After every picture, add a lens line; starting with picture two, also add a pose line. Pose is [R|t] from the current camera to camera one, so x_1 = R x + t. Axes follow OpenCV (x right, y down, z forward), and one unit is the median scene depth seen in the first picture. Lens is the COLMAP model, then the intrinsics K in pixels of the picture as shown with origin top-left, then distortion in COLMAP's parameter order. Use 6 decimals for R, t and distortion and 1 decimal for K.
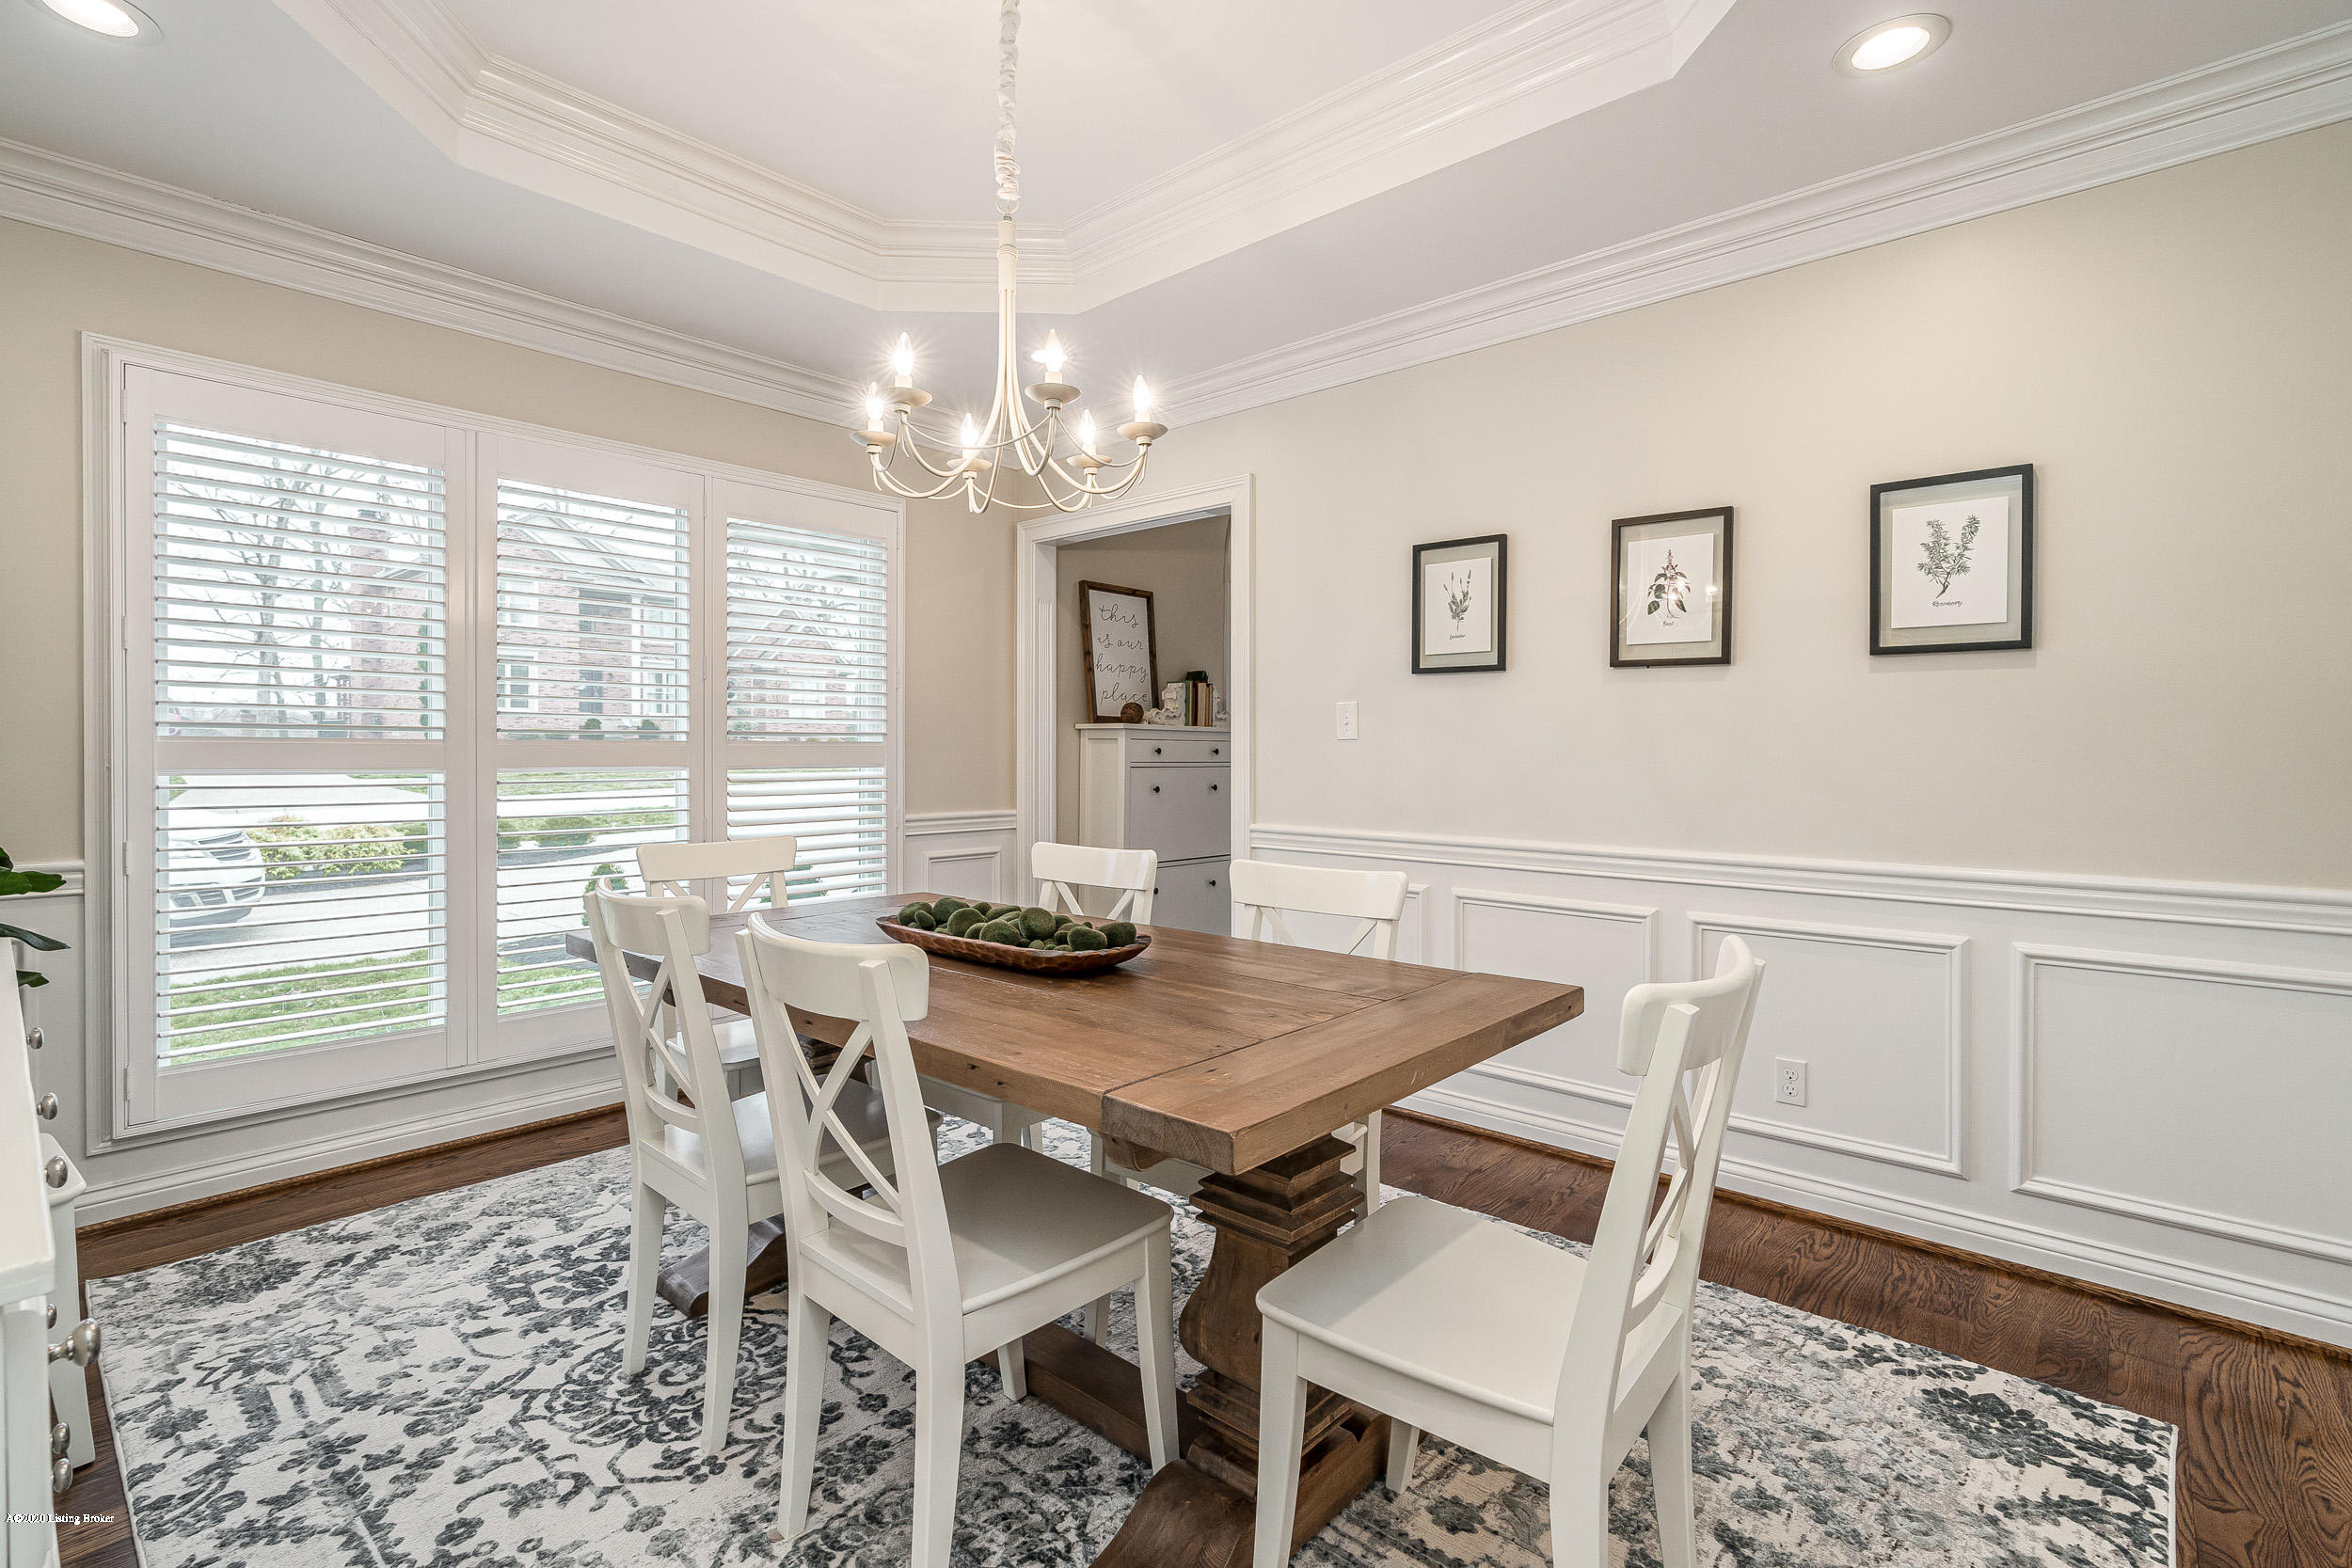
lens RADIAL K [[1095.8, 0, 1177.0], [0, 1095.8, 751.4], [0, 0, 1]] dist [-0.013286, -0.000016]
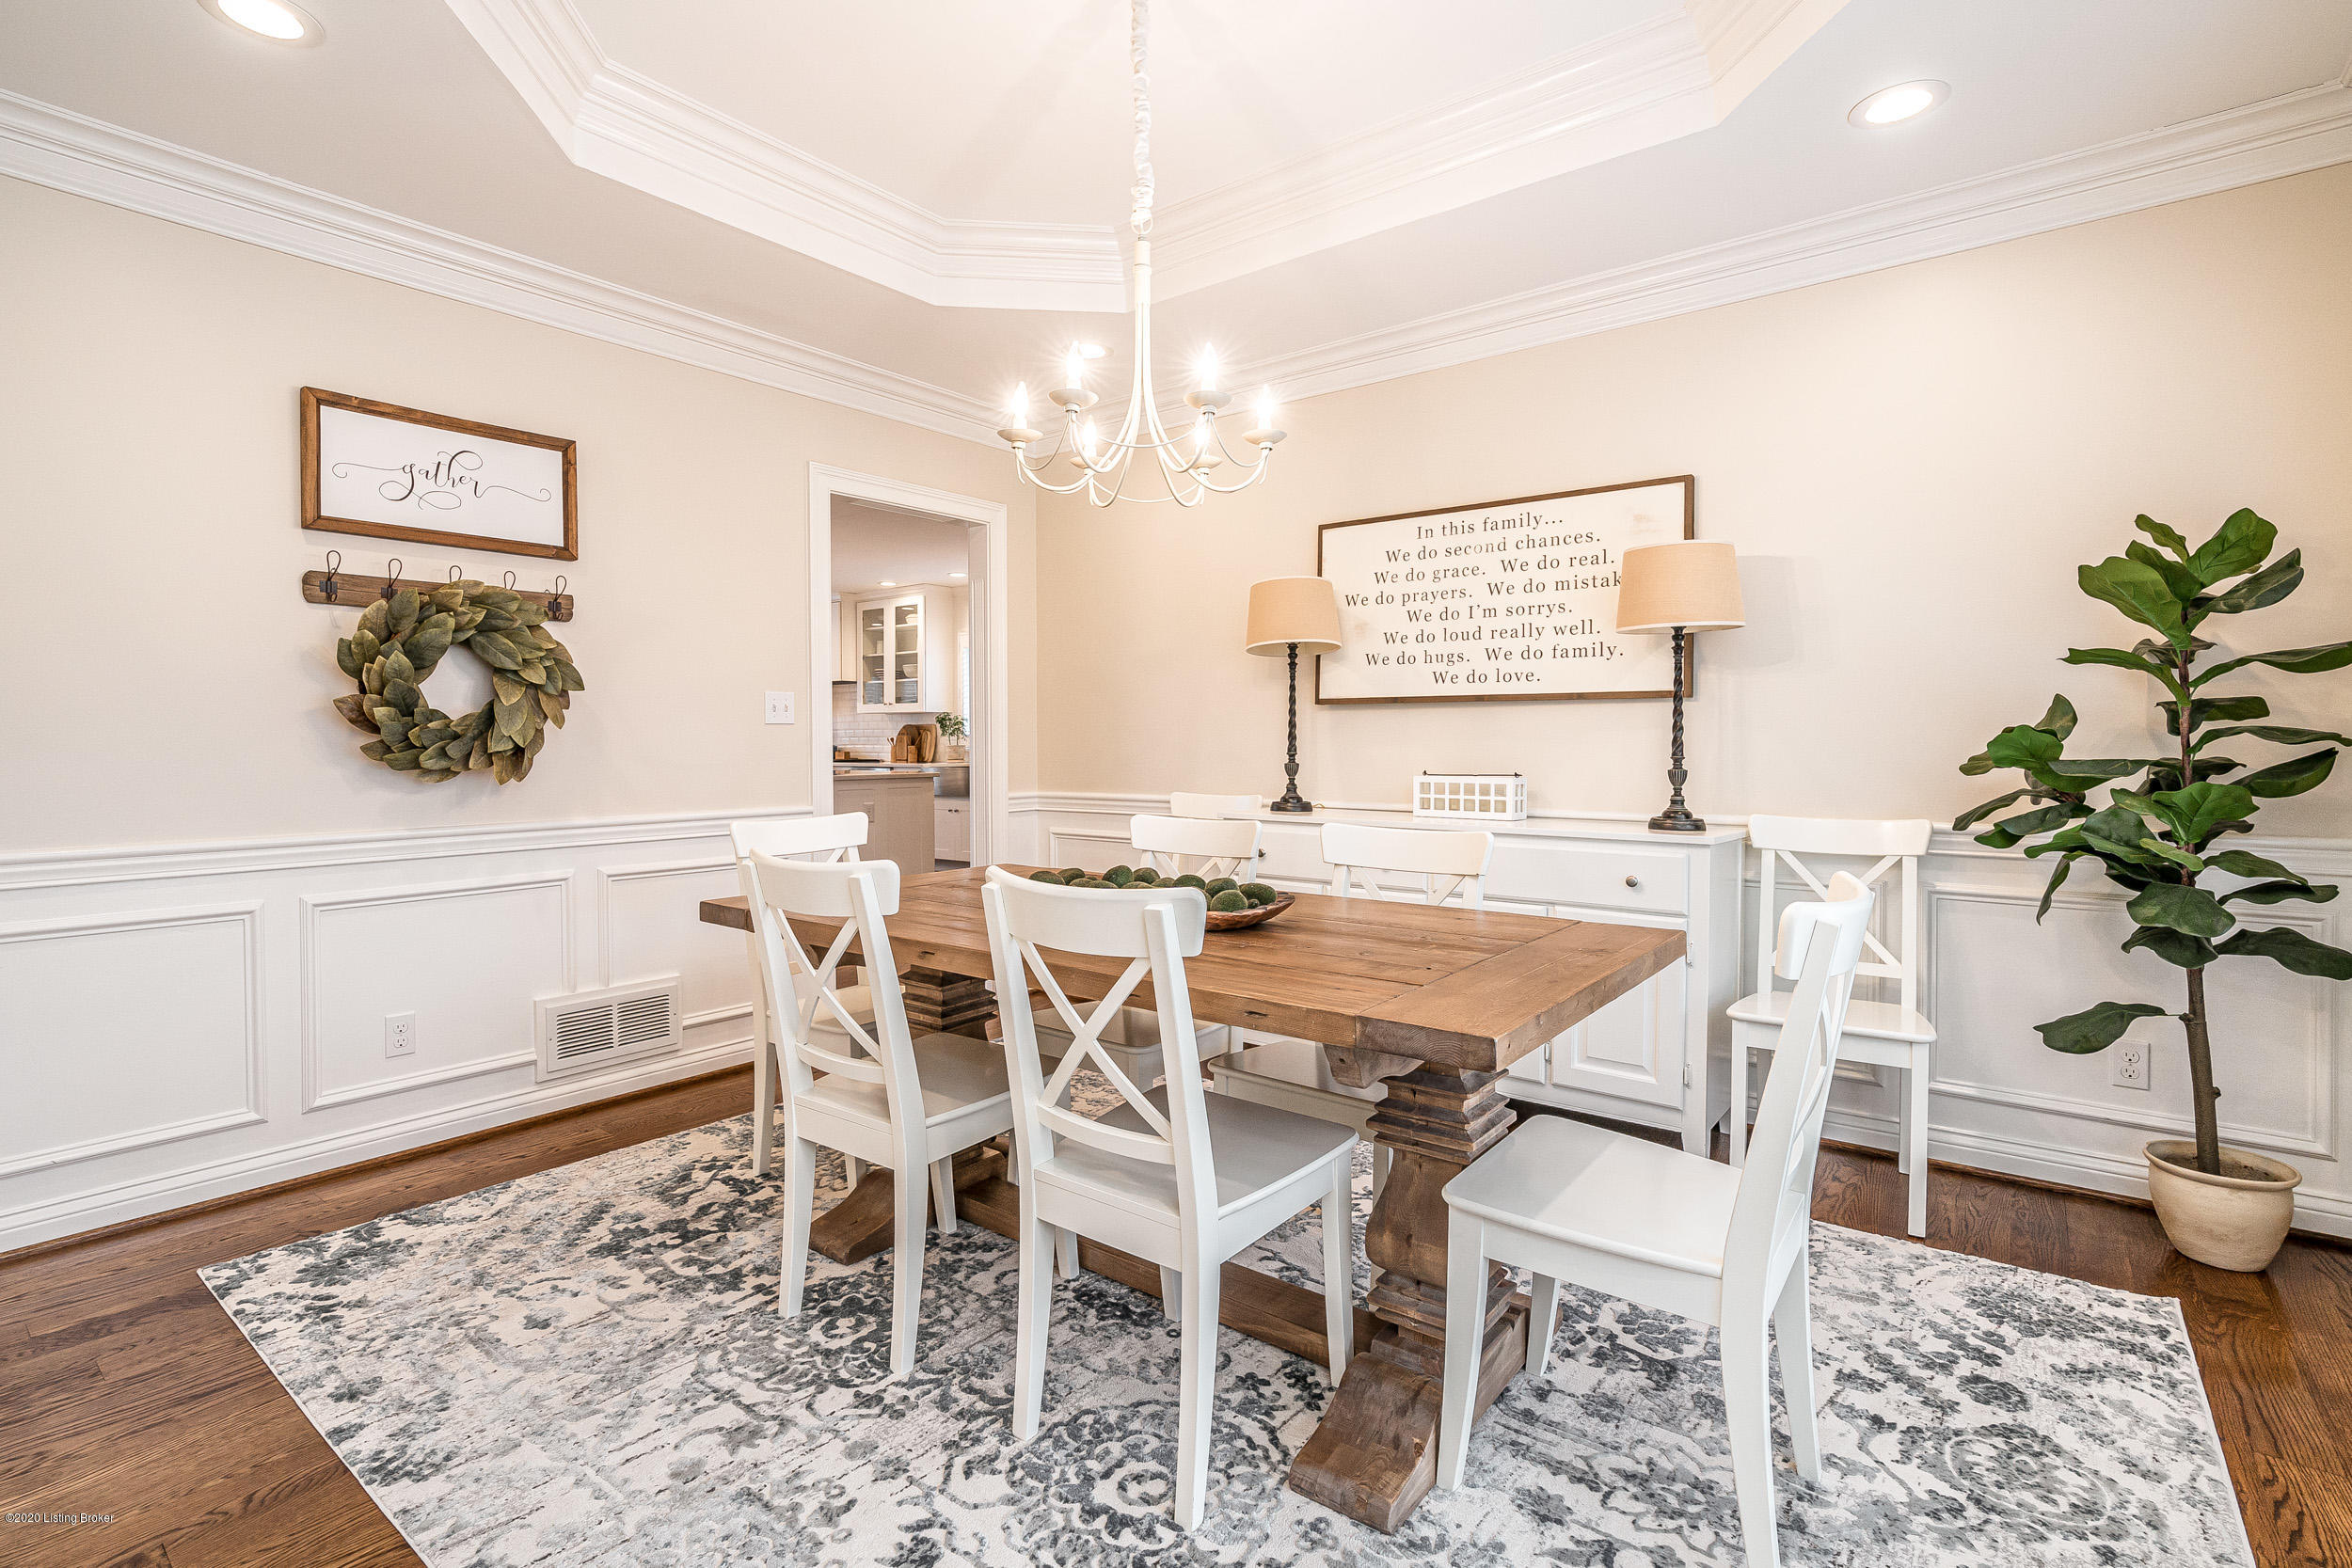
lens RADIAL K [[1095.8, 0, 1177.0], [0, 1095.8, 751.4], [0, 0, 1]] dist [-0.013286, -0.000016]
pose [[-0.997706, 0.003782, -0.067590, -0.106027], [0.003277, 0.999966, 0.007583, 0.015676], [0.067617, 0.007344, -0.997684, 1.951424]]
